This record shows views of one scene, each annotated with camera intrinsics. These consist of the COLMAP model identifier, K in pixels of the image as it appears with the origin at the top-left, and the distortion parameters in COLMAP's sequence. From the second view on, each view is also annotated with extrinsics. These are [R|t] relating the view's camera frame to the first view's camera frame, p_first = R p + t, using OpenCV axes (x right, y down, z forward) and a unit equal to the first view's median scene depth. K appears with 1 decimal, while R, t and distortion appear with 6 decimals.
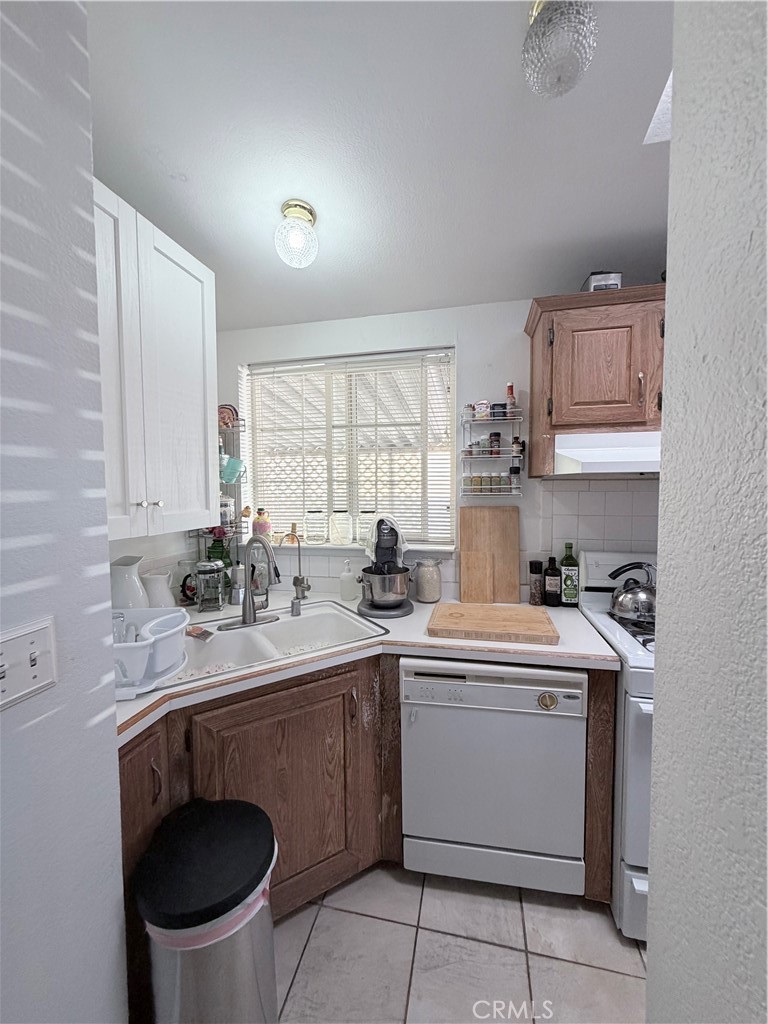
lens RADIAL K [[407.2, 0, 385.6], [0, 407.2, 511.7], [0, 0, 1]] dist [0.003511, -0.000282]
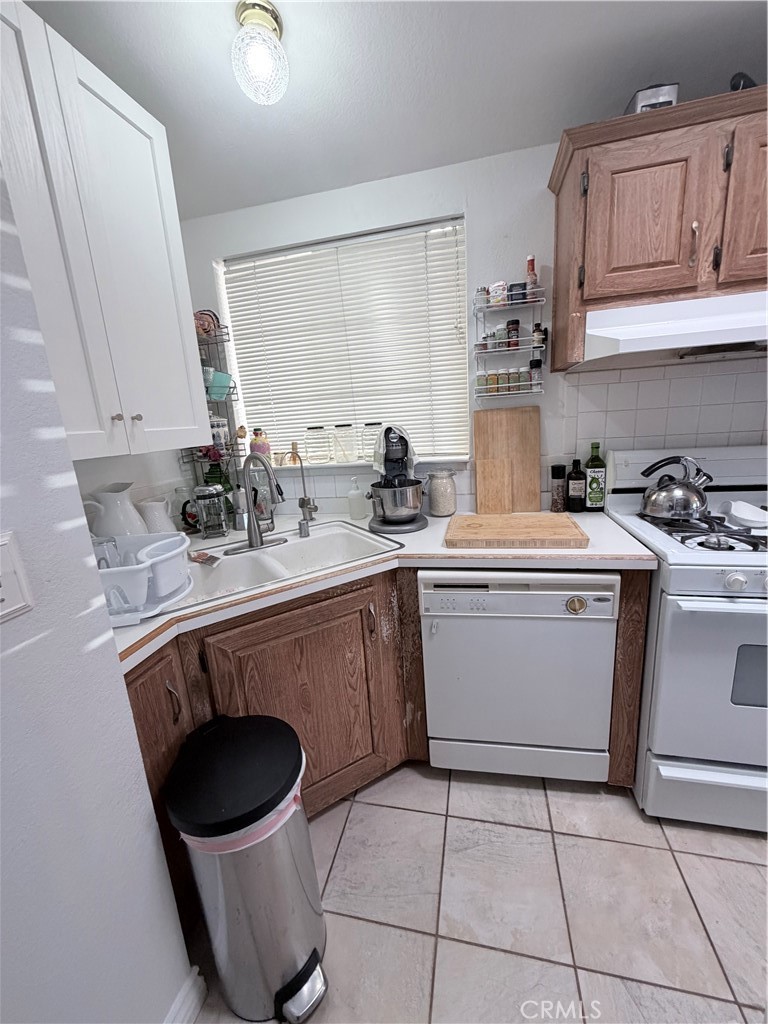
lens RADIAL K [[407.2, 0, 386.0], [0, 407.2, 510.3], [0, 0, 1]] dist [0.003511, -0.000282]
pose [[0.998302, -0.056171, -0.015418, -0.015341], [0.057958, 0.984278, 0.166844, 0.058399], [0.005803, -0.167454, 0.985863, 0.092203]]
